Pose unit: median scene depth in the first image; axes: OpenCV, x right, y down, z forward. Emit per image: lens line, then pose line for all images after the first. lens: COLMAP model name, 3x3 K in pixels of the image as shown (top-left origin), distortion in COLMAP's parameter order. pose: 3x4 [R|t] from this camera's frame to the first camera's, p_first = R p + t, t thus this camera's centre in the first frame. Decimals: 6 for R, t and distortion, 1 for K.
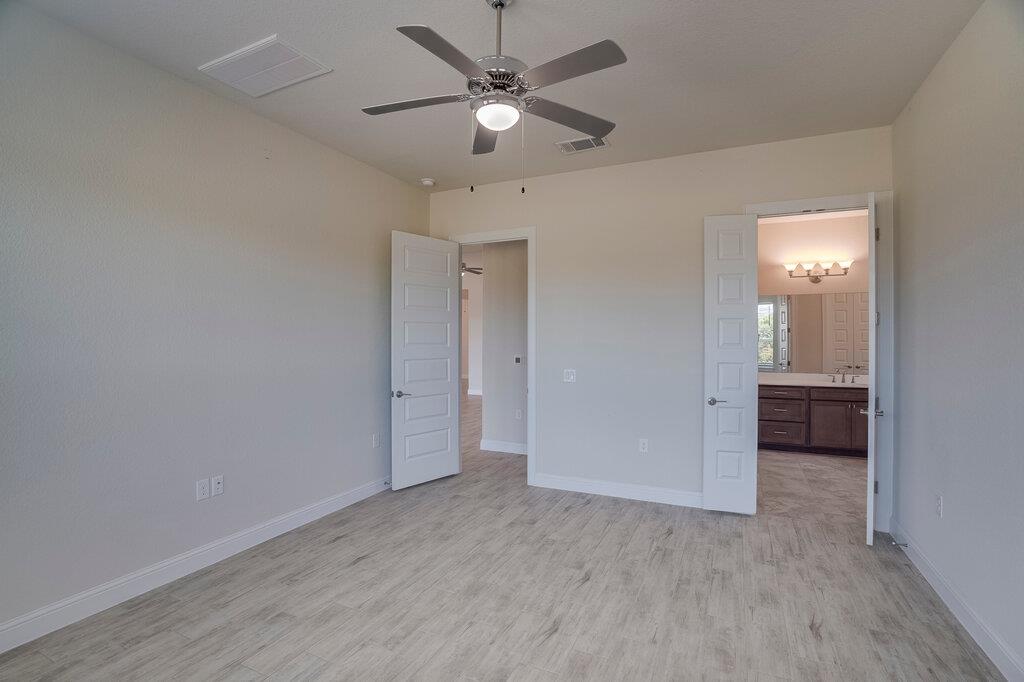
lens RADIAL K [[471.8, 0, 507.7], [0, 471.8, 341.8], [0, 0, 1]] dist [-0.037314, 0.000046]
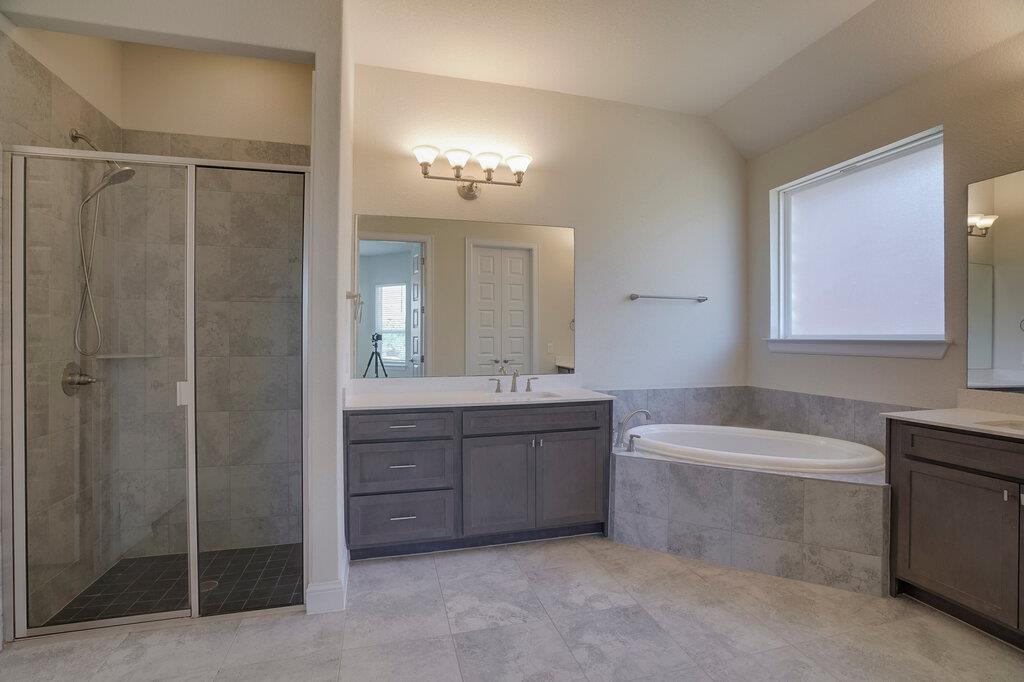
lens RADIAL K [[471.8, 0, 511.5], [0, 471.8, 340.5], [0, 0, 1]] dist [-0.037314, 0.000046]
pose [[0.748394, 0.002055, 0.663252, 0.381387], [-0.001493, 0.999998, -0.001413, 0.031913], [-0.663253, 0.000067, 0.748395, 0.621800]]
